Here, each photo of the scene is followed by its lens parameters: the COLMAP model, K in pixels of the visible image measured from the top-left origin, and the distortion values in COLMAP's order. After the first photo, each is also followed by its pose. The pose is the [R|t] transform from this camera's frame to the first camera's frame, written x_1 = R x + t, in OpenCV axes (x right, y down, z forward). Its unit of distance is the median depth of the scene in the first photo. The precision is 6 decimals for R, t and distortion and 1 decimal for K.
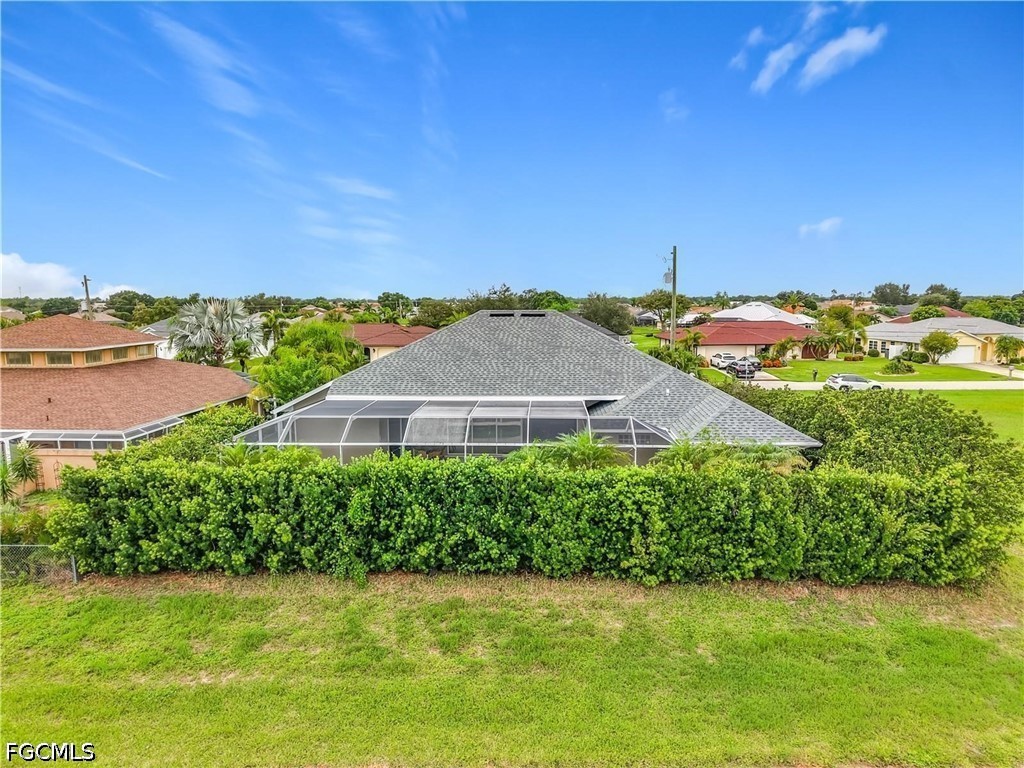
lens RADIAL K [[698.9, 0, 484.6], [0, 698.9, 348.3], [0, 0, 1]] dist [0.001830, -0.000355]
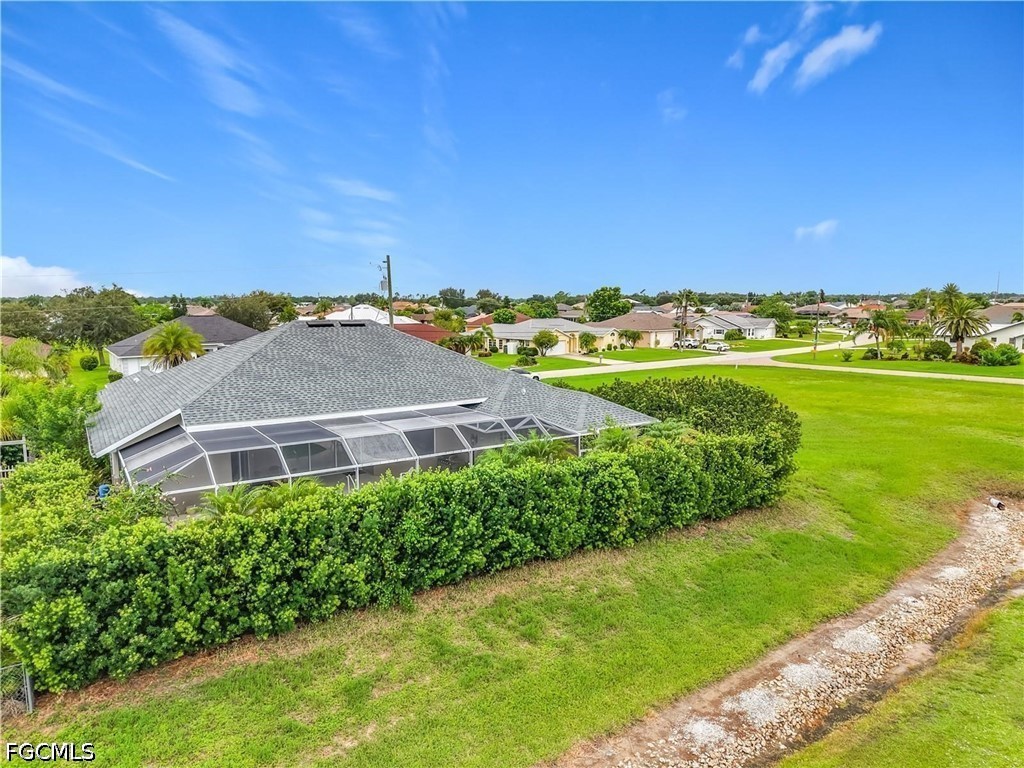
lens RADIAL K [[698.0, 0, 512.0], [0, 698.0, 384.0], [0, 0, 1]] dist [0.004746, 0.005258]
pose [[0.803989, -0.068747, 0.590656, -0.595952], [0.040732, 0.997328, 0.060637, -0.025795], [-0.593247, -0.024693, 0.804642, 0.136449]]
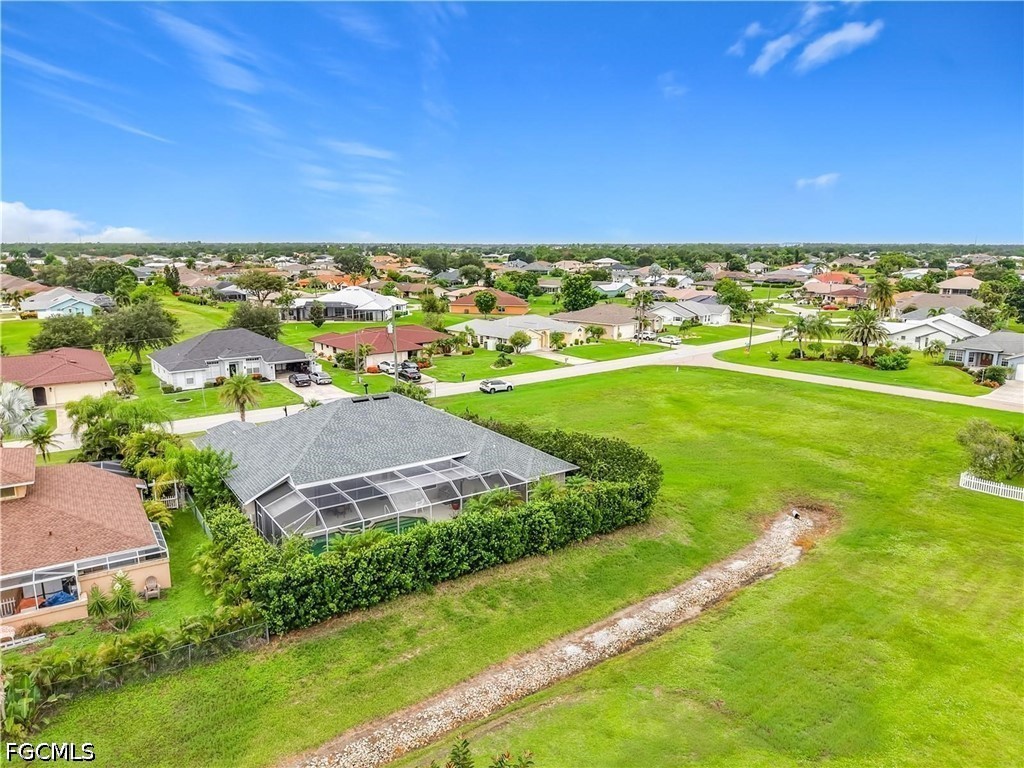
lens RADIAL K [[698.0, 0, 512.0], [0, 698.0, 384.0], [0, 0, 1]] dist [0.004746, 0.005258]
pose [[0.789258, -0.110443, 0.604048, -1.060695], [0.038022, 0.990595, 0.131438, -0.456259], [-0.612883, -0.080772, 0.786035, -0.573724]]
